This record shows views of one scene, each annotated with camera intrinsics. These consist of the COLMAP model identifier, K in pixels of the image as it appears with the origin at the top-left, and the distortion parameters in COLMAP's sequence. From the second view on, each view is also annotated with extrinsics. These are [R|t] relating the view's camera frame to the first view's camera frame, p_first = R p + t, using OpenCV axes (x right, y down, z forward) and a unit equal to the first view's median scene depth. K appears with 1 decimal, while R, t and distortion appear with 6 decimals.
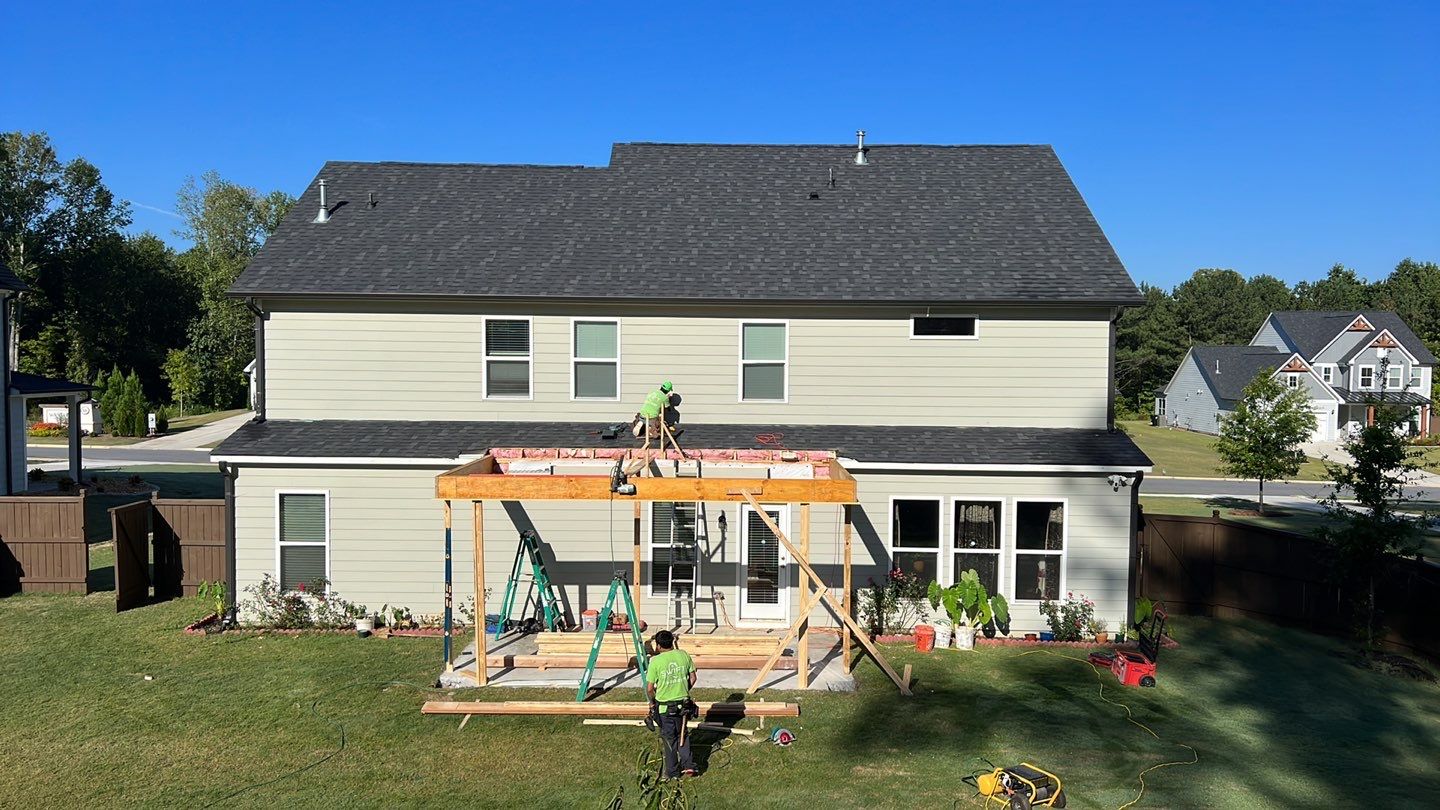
lens RADIAL K [[1039.9, 0, 718.8], [0, 1039.9, 405.6], [0, 0, 1]] dist [0.068692, -0.012539]
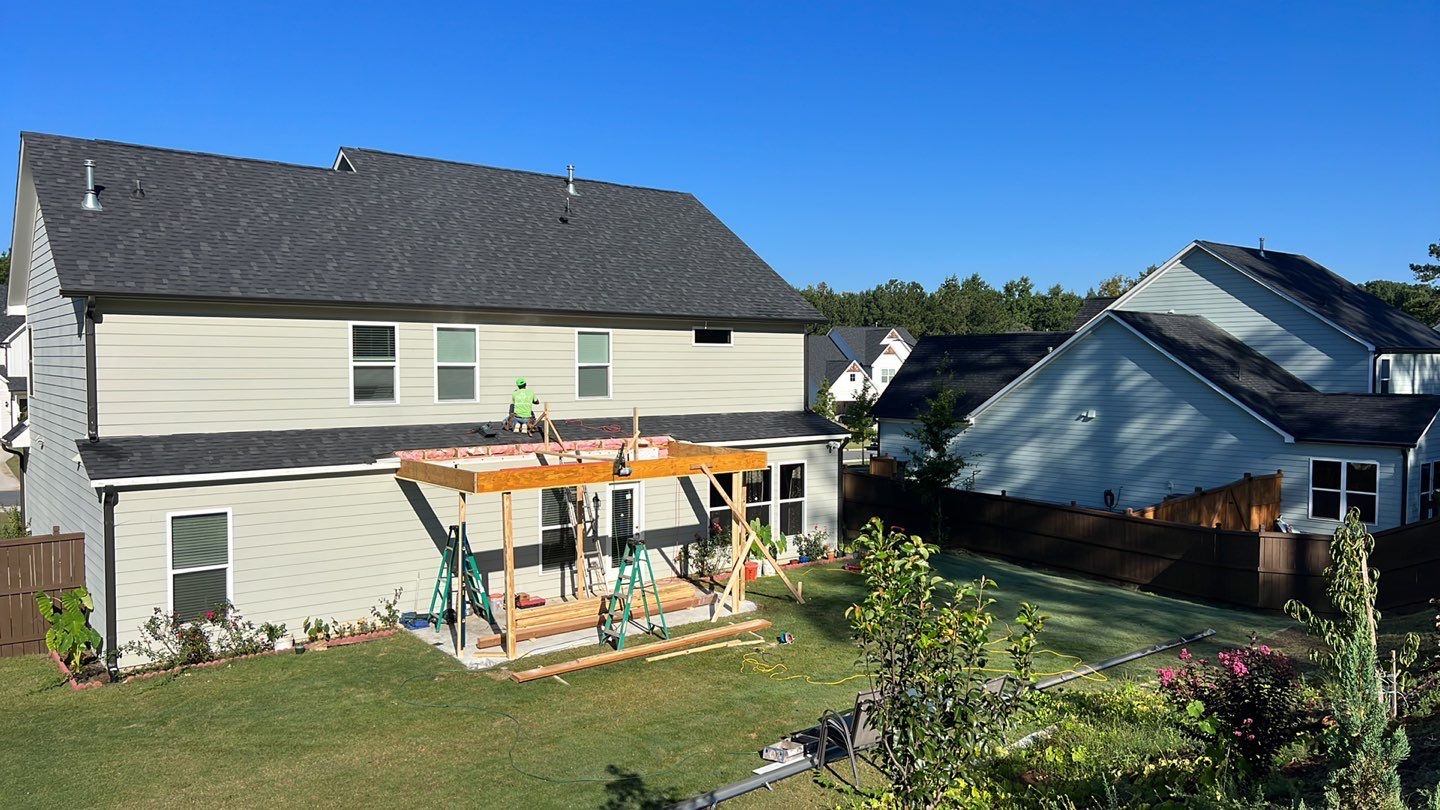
lens RADIAL K [[1039.9, 0, 728.5], [0, 1039.9, 411.6], [0, 0, 1]] dist [0.068692, -0.012539]
pose [[0.765106, -0.038719, 0.642739, -0.628694], [0.035267, 0.999212, 0.018211, -0.005645], [-0.642938, 0.008734, 0.765869, 0.001567]]
